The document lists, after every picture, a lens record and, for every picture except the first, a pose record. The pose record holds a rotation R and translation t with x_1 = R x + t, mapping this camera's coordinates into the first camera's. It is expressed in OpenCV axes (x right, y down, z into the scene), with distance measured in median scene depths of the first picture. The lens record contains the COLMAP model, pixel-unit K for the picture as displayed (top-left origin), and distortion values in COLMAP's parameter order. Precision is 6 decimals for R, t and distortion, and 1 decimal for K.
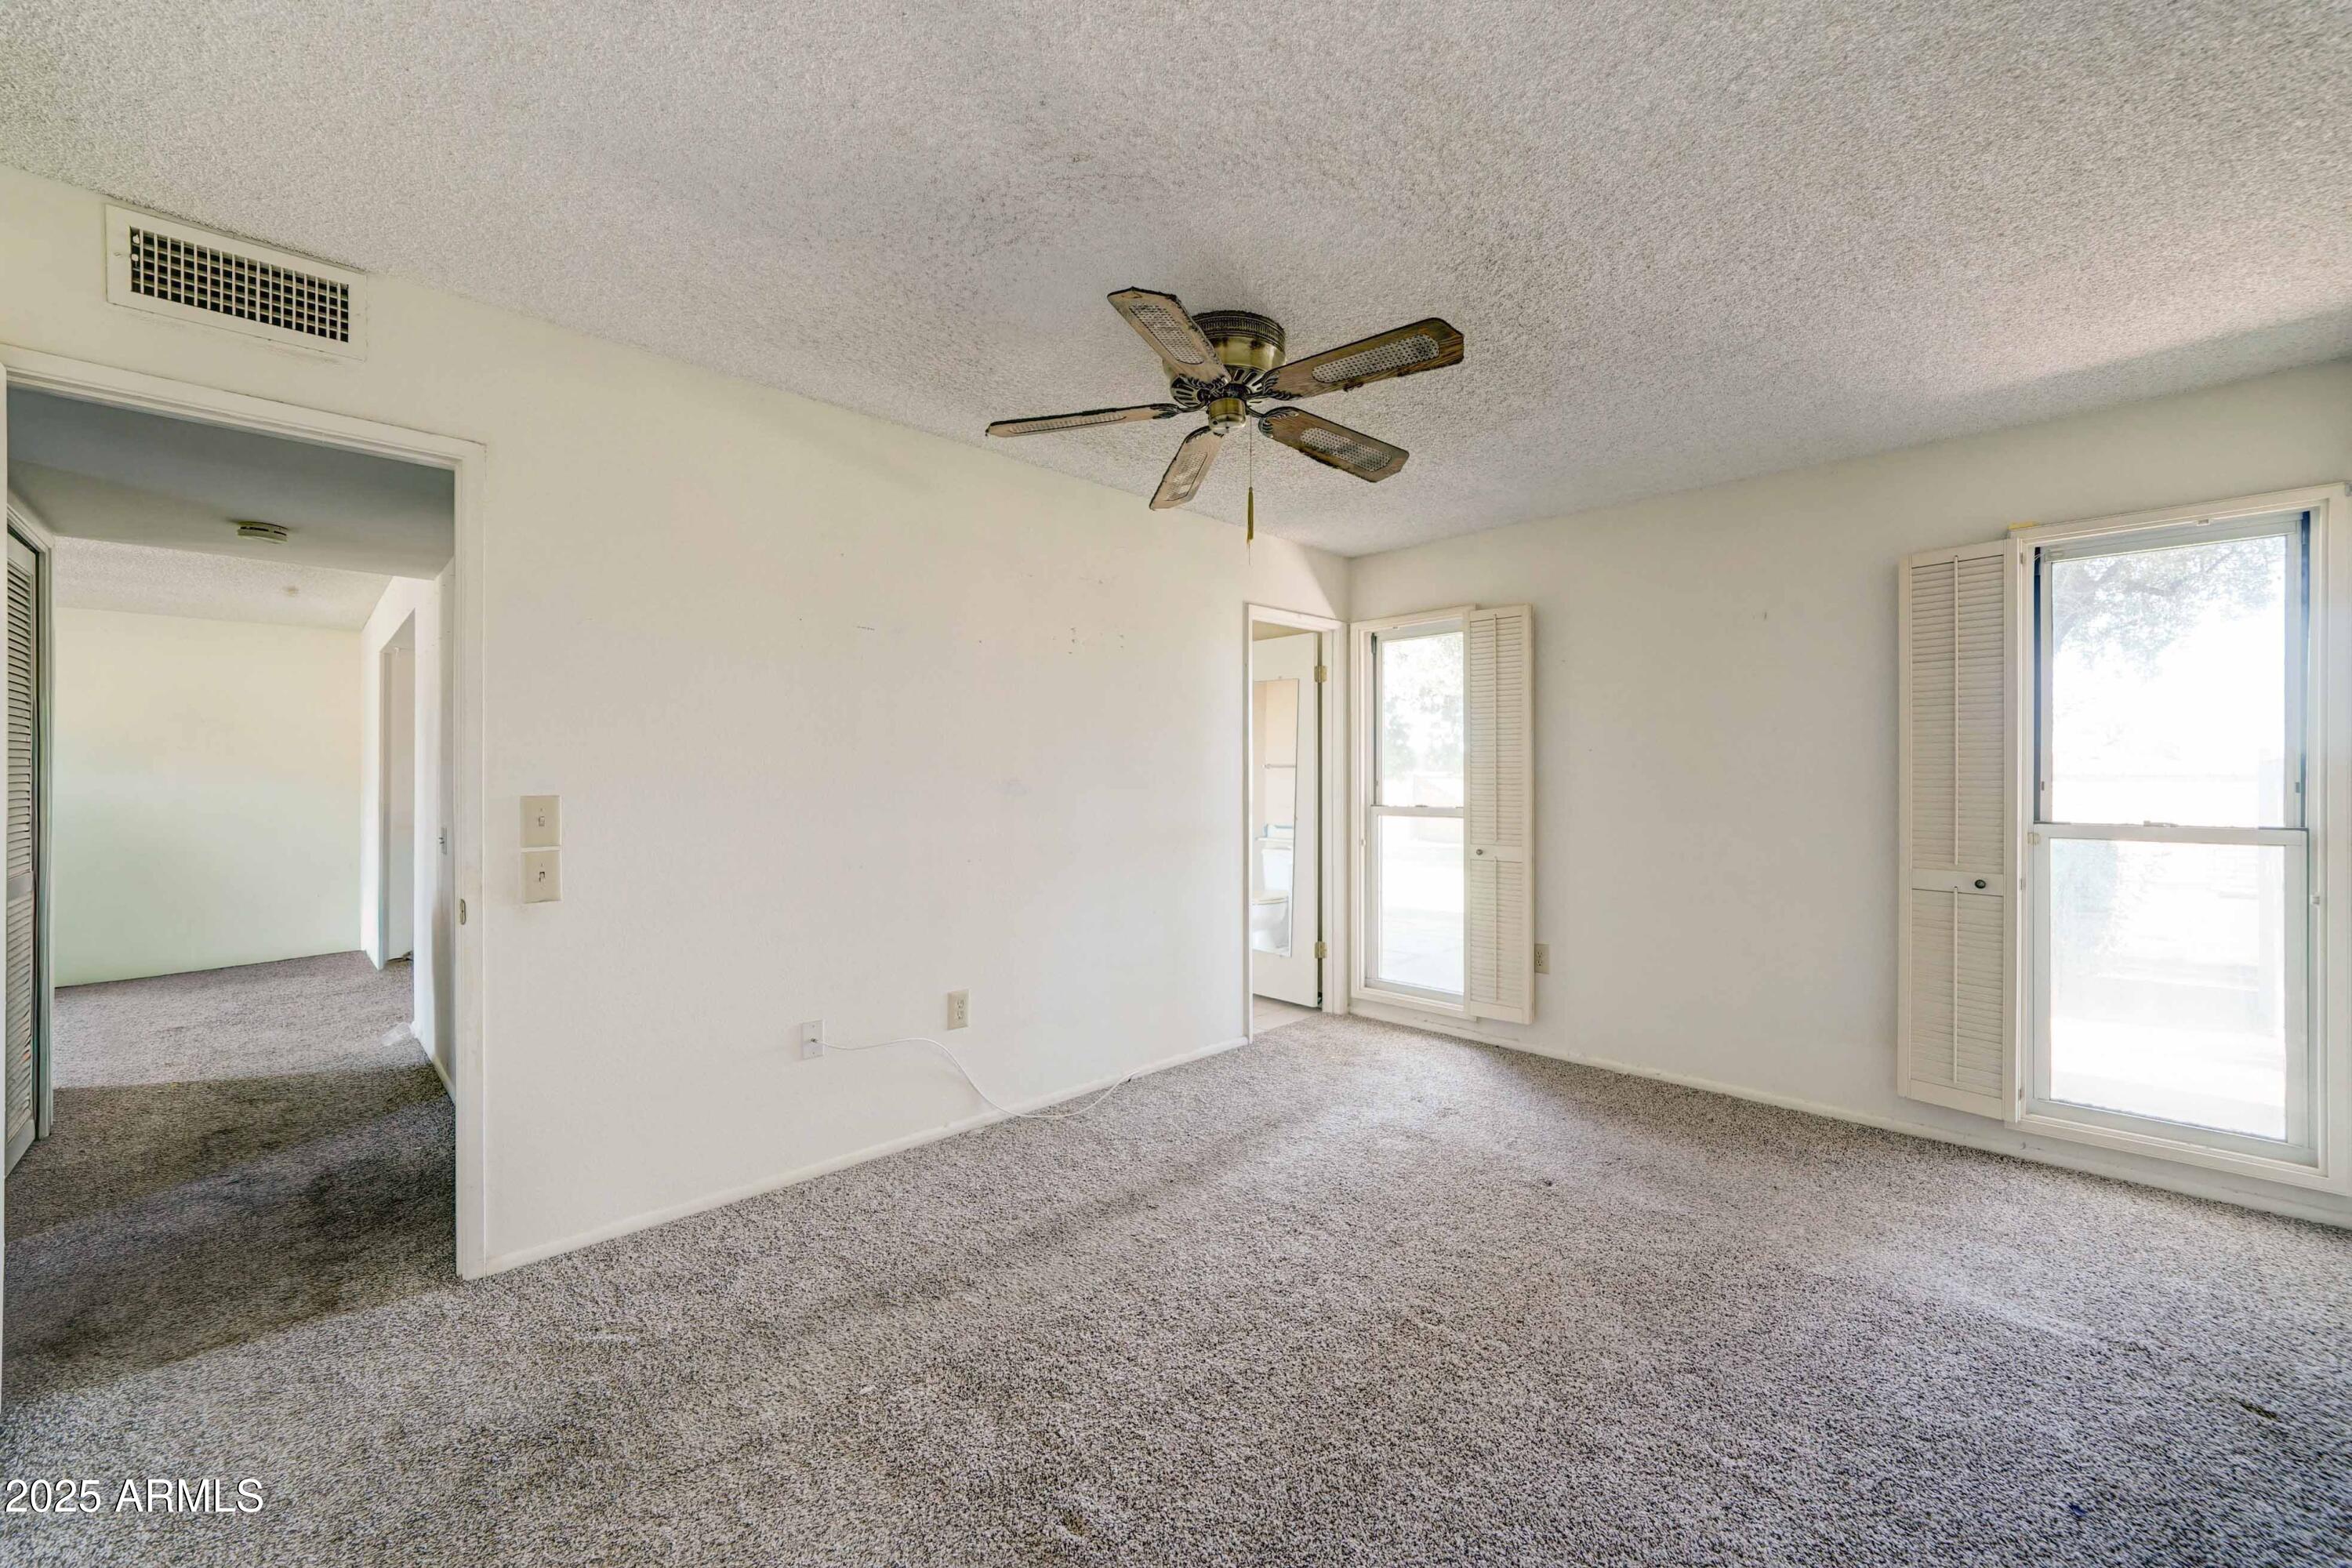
lens RADIAL K [[913.4, 0, 1176.0], [0, 913.4, 784.0], [0, 0, 1]] dist [-0.000418, 0.000072]
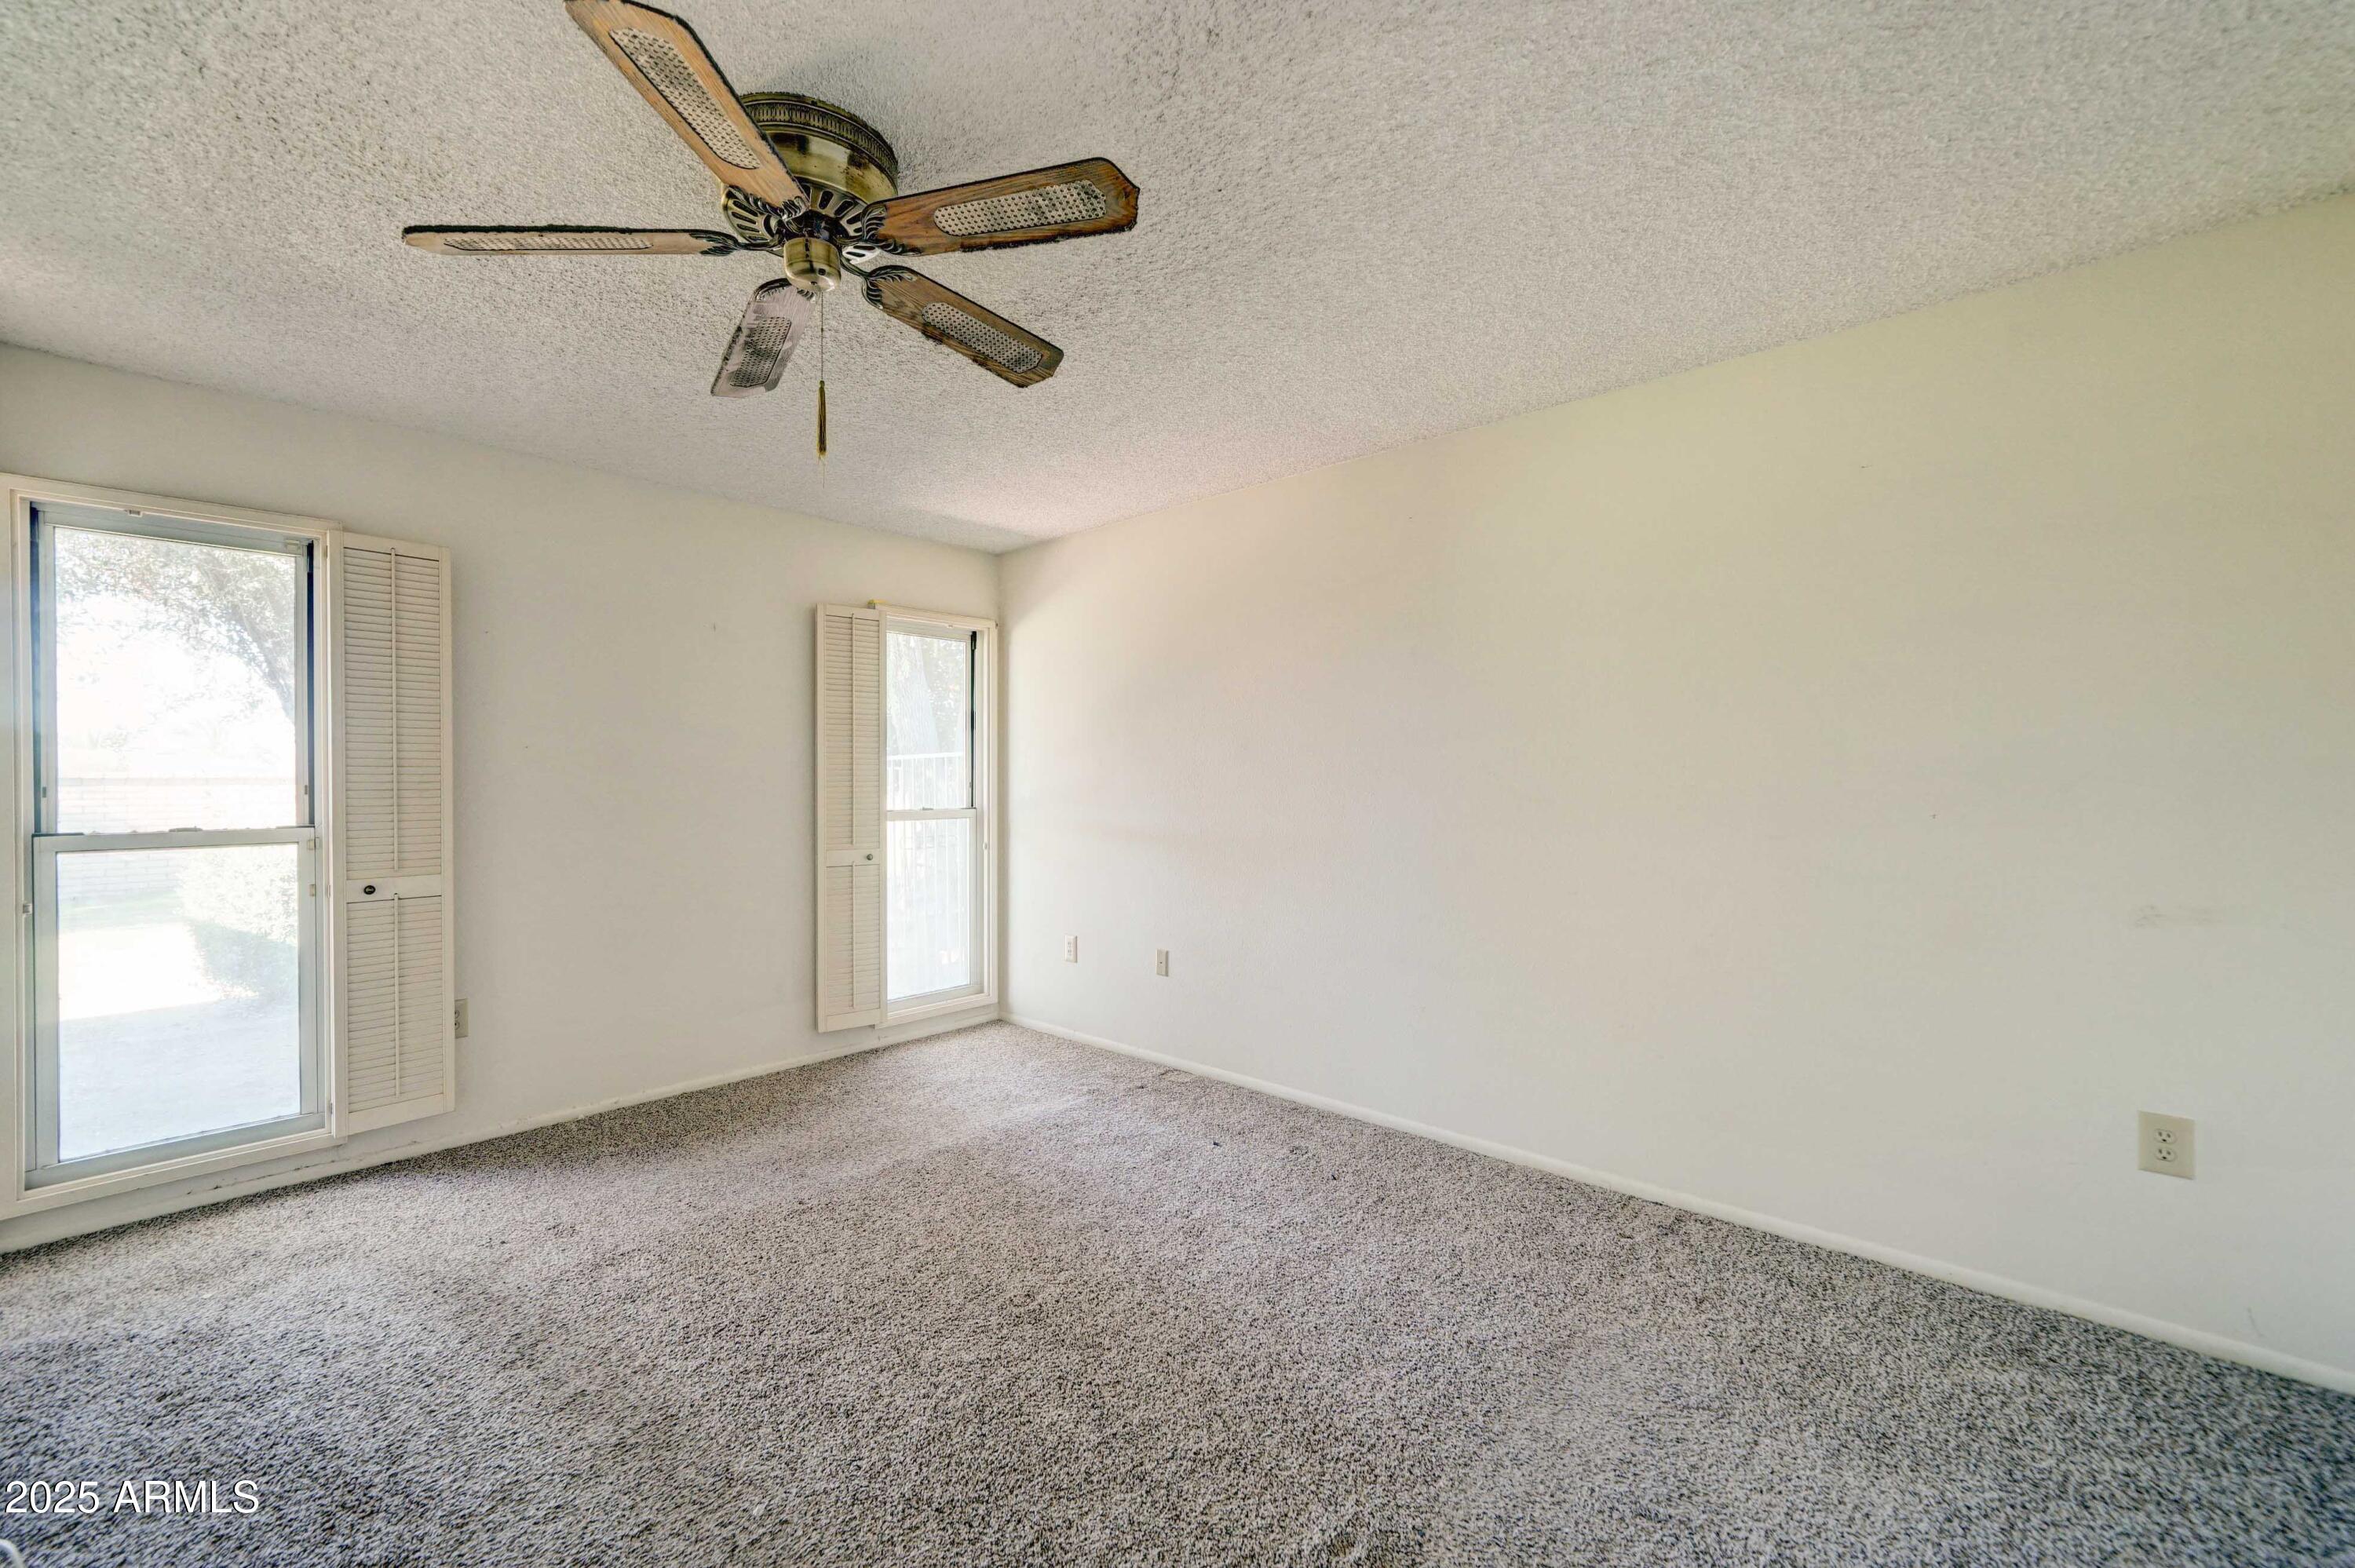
lens RADIAL K [[914.4, 0, 1177.5], [0, 914.4, 784.0], [0, 0, 1]] dist [-0.000418, 0.000072]
pose [[-0.030180, -0.003091, 0.999540, -0.504600], [0.009299, 0.999951, 0.003373, -0.001303], [-0.999501, 0.009396, -0.030150, 0.568174]]
